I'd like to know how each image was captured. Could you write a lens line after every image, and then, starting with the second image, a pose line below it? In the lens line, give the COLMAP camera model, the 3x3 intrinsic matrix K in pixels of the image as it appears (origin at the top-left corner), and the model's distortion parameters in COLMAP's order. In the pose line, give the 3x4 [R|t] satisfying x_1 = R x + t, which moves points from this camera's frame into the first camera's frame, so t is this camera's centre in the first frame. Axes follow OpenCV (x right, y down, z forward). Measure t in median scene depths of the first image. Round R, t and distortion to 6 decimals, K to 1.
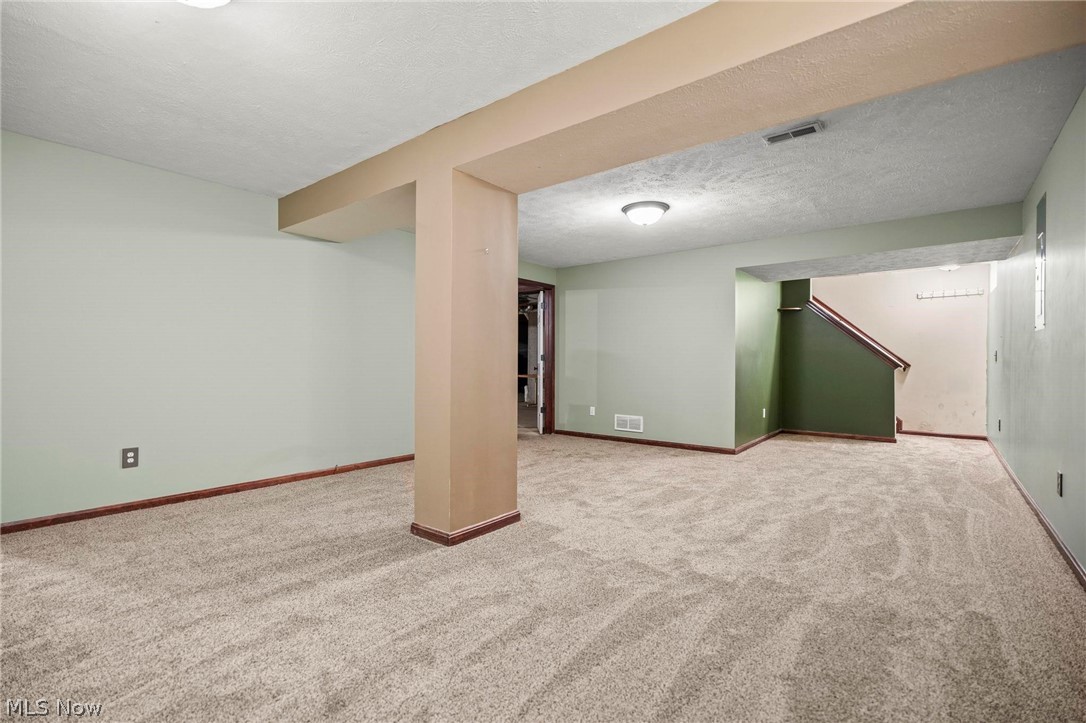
lens RADIAL K [[479.5, 0, 539.6], [0, 479.5, 358.3], [0, 0, 1]] dist [0.000214, 0.000138]
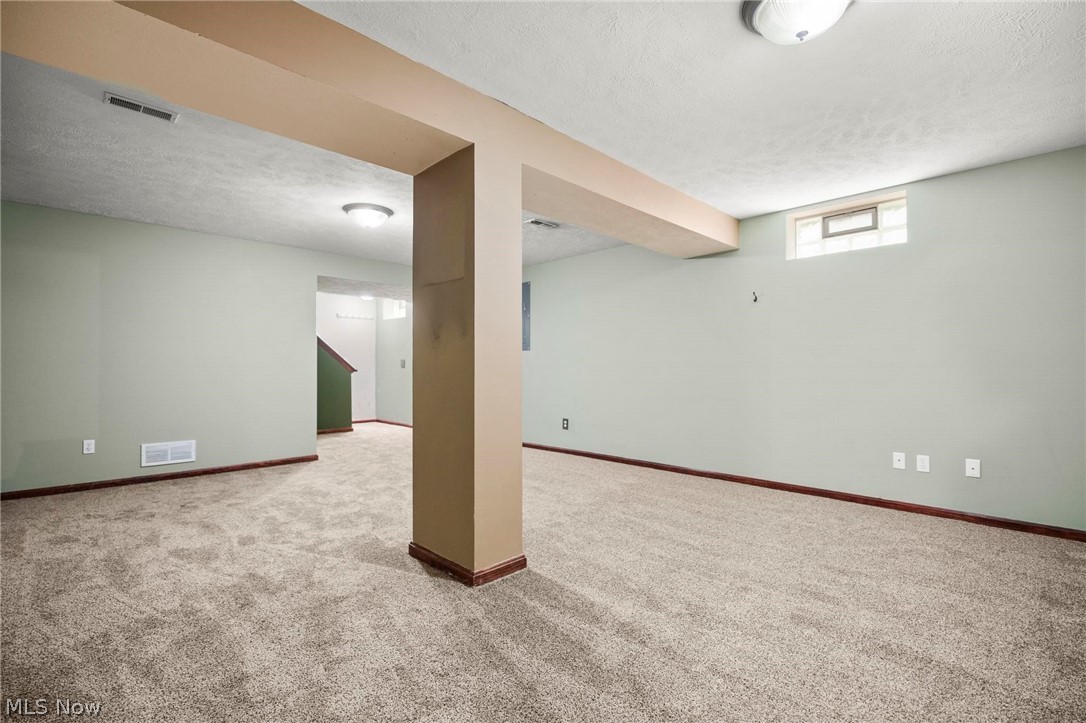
lens RADIAL K [[485.0, 0, 532.5], [0, 485.0, 377.8], [0, 0, 1]] dist [-0.019653, 0.000185]
pose [[0.148372, -0.026238, 0.988583, -0.538761], [-0.006492, 0.999601, 0.027505, -0.004371], [-0.988910, -0.010499, 0.148142, 0.406684]]
